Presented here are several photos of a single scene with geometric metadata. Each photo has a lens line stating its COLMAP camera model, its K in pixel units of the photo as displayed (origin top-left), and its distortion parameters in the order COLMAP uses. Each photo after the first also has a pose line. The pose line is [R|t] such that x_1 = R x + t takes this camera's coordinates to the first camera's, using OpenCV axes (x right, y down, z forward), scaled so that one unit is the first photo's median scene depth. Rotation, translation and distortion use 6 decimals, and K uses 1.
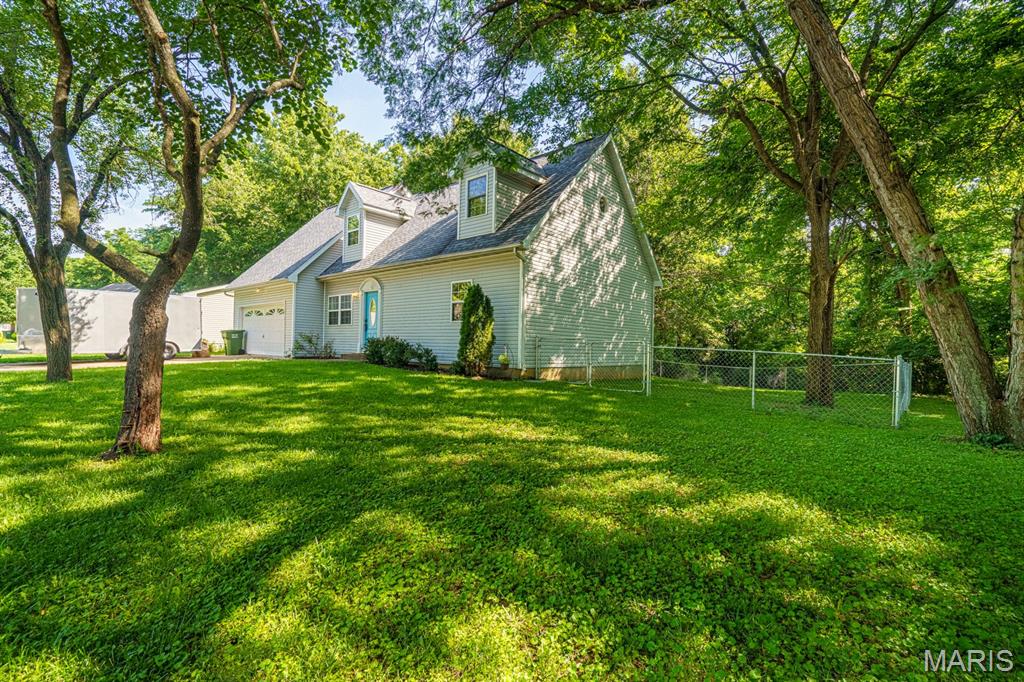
lens RADIAL K [[458.5, 0, 512.0], [0, 458.5, 341.0], [0, 0, 1]] dist [-0.001298, -0.000143]
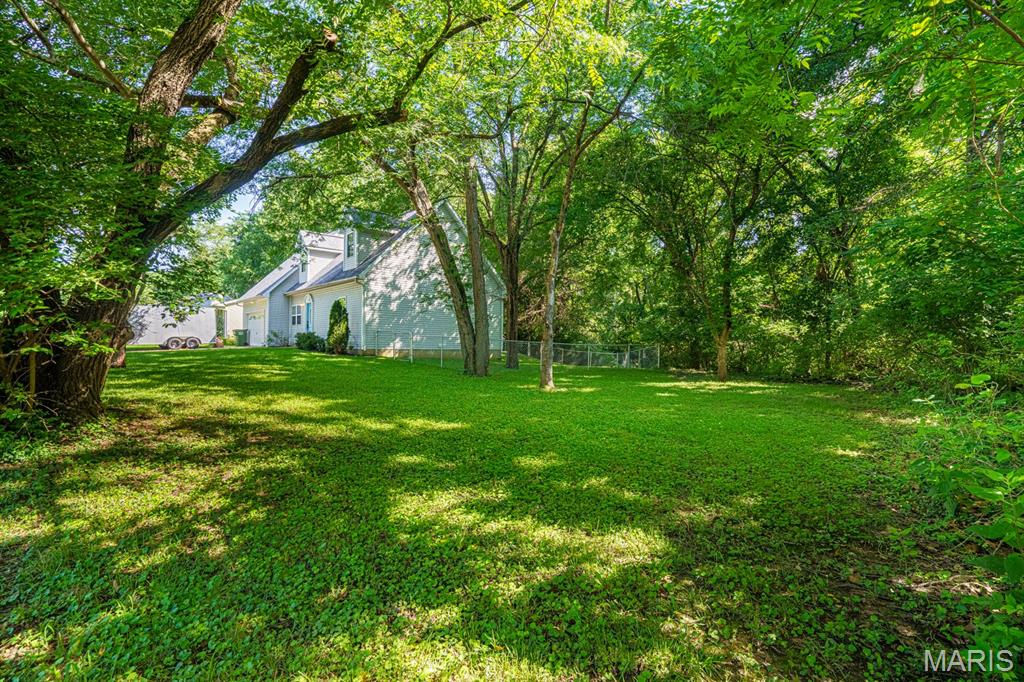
lens RADIAL K [[458.5, 0, 512.0], [0, 458.5, 341.0], [0, 0, 1]] dist [-0.001298, -0.000143]
pose [[0.989955, -0.006298, -0.141244, 0.588818], [0.006610, 0.999977, 0.001742, 0.021277], [0.141229, -0.002658, 0.989973, -0.432388]]
